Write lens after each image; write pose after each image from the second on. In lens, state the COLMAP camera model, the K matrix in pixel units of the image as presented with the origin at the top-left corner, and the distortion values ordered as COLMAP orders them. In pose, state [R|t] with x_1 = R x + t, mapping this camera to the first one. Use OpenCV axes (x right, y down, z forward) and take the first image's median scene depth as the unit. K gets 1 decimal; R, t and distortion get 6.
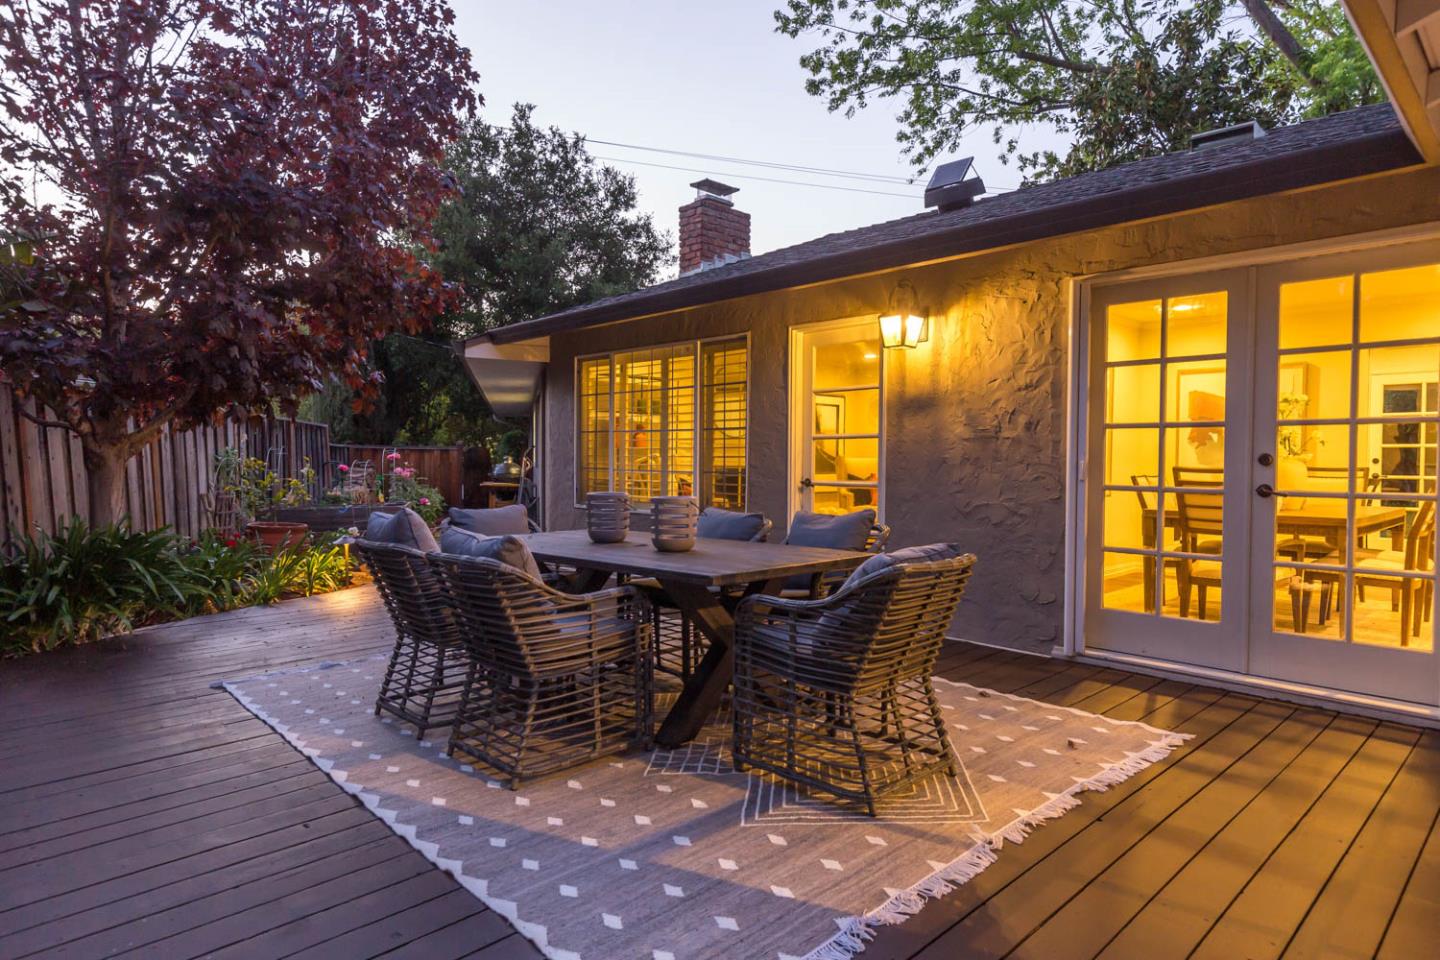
lens RADIAL K [[814.0, 0, 723.1], [0, 814.0, 490.7], [0, 0, 1]] dist [0.008198, 0.000396]
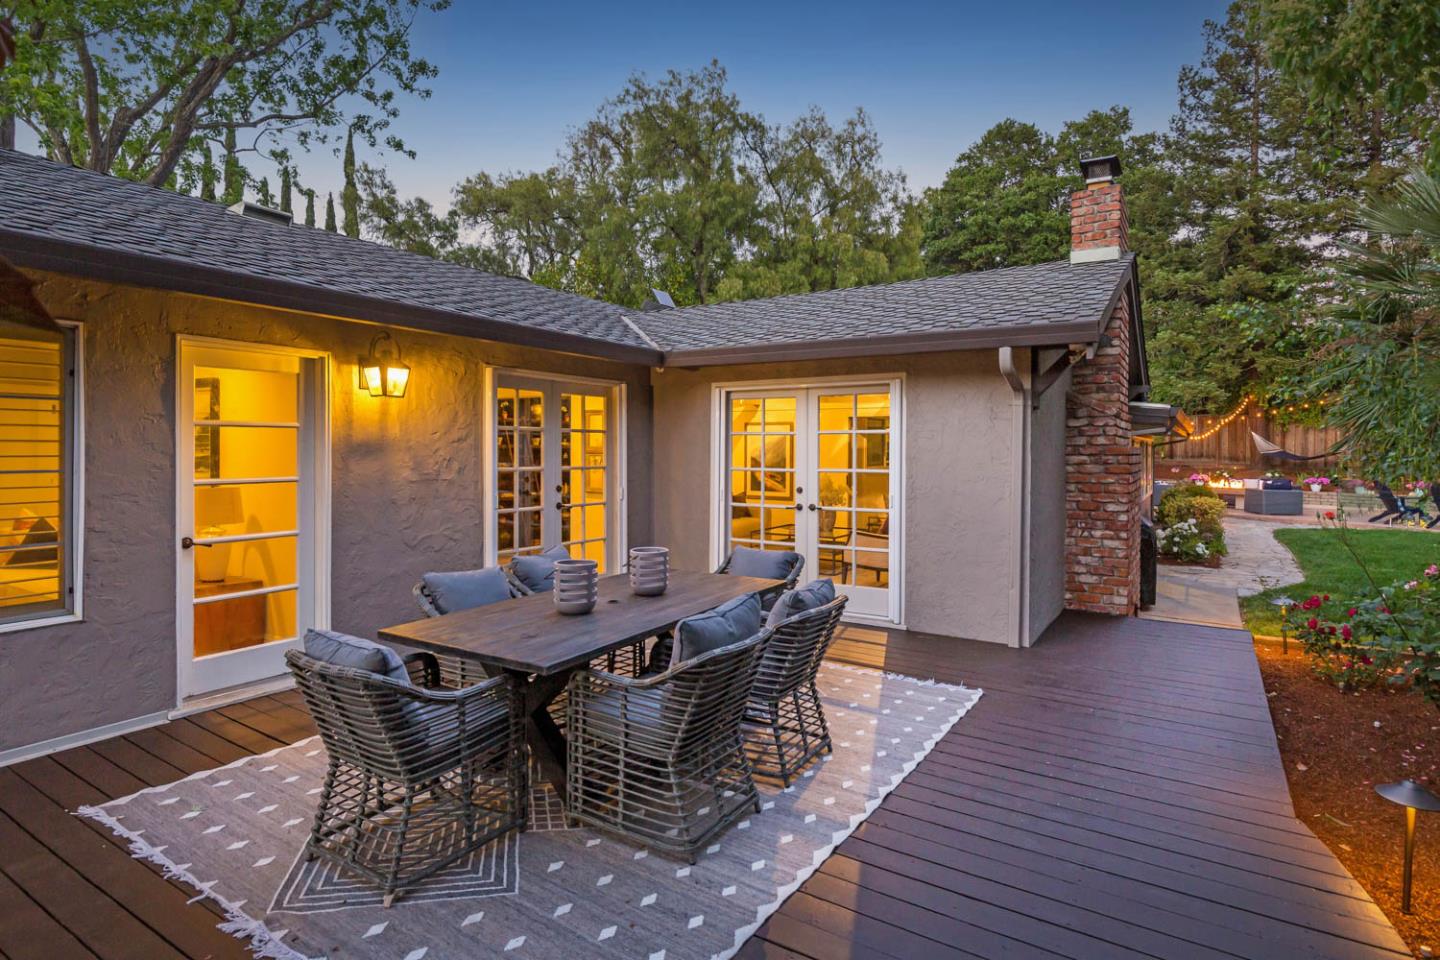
lens RADIAL K [[752.3, 0, 735.8], [0, 752.3, 453.8], [0, 0, 1]] dist [0.012865, 0.000213]
pose [[-0.241847, -0.006092, 0.970295, -0.116392], [0.034815, 0.999282, 0.014952, -0.014198], [-0.969690, 0.037397, -0.241461, 0.113099]]
